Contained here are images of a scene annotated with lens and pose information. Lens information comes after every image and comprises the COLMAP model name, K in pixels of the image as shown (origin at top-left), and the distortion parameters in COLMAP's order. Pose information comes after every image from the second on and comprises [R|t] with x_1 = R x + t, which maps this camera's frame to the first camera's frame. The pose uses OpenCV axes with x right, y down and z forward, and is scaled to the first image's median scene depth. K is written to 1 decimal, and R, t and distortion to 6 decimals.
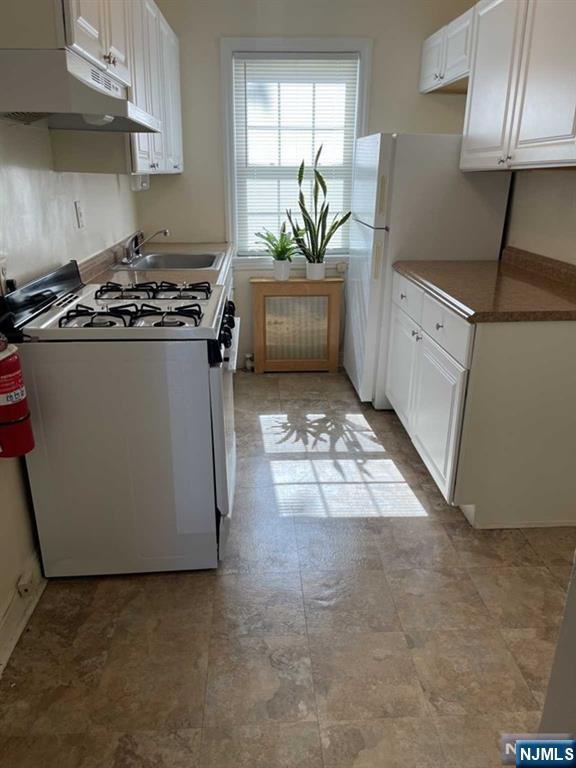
lens RADIAL K [[582.8, 0, 287.3], [0, 582.8, 388.1], [0, 0, 1]] dist [0.057201, -0.073905]
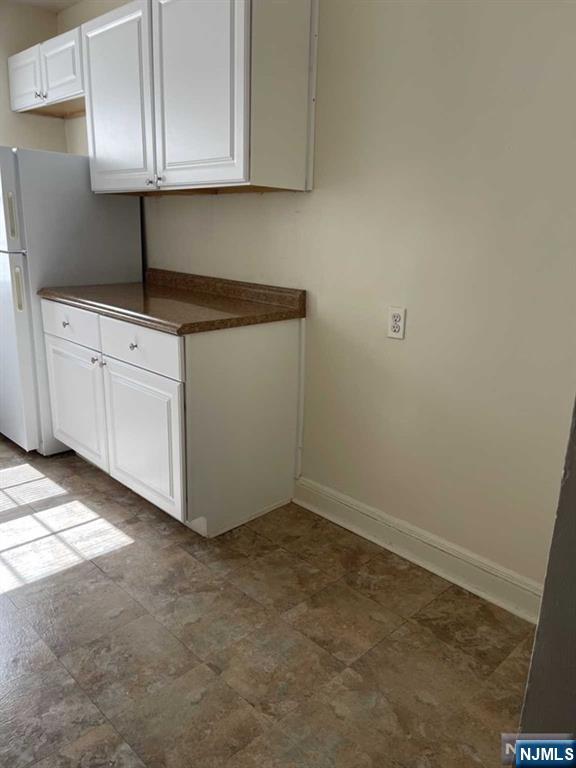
lens RADIAL K [[582.8, 0, 292.2], [0, 582.8, 388.8], [0, 0, 1]] dist [0.057201, -0.073905]
pose [[0.749412, -0.170387, 0.639804, -0.192015], [0.209232, 0.977746, 0.015308, 0.002718], [-0.628175, 0.122395, 0.768385, 0.118613]]
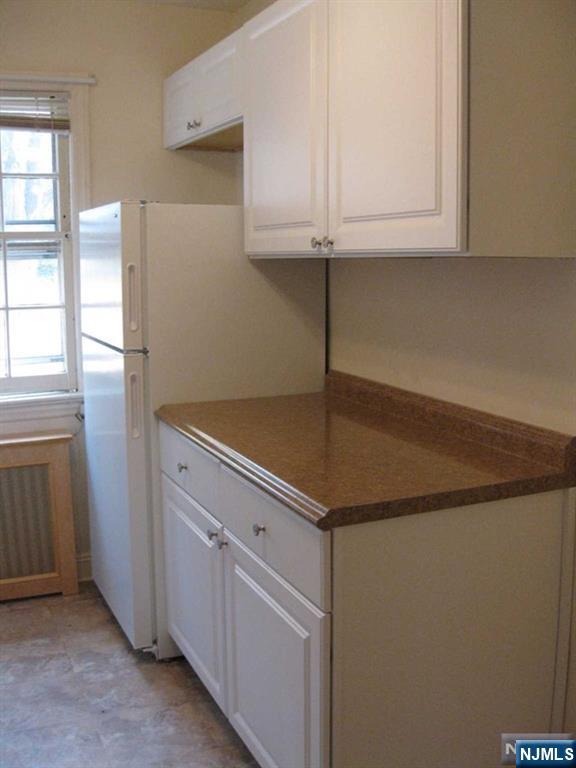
lens RADIAL K [[847.4, 0, 291.3], [0, 847.4, 380.2], [0, 0, 1]] dist [-0.100441, 0.000000]
pose [[0.935227, -0.068565, 0.347345, 0.020203], [0.136718, 0.974910, -0.175669, -0.109031], [-0.326585, 0.211778, 0.921136, 0.246853]]
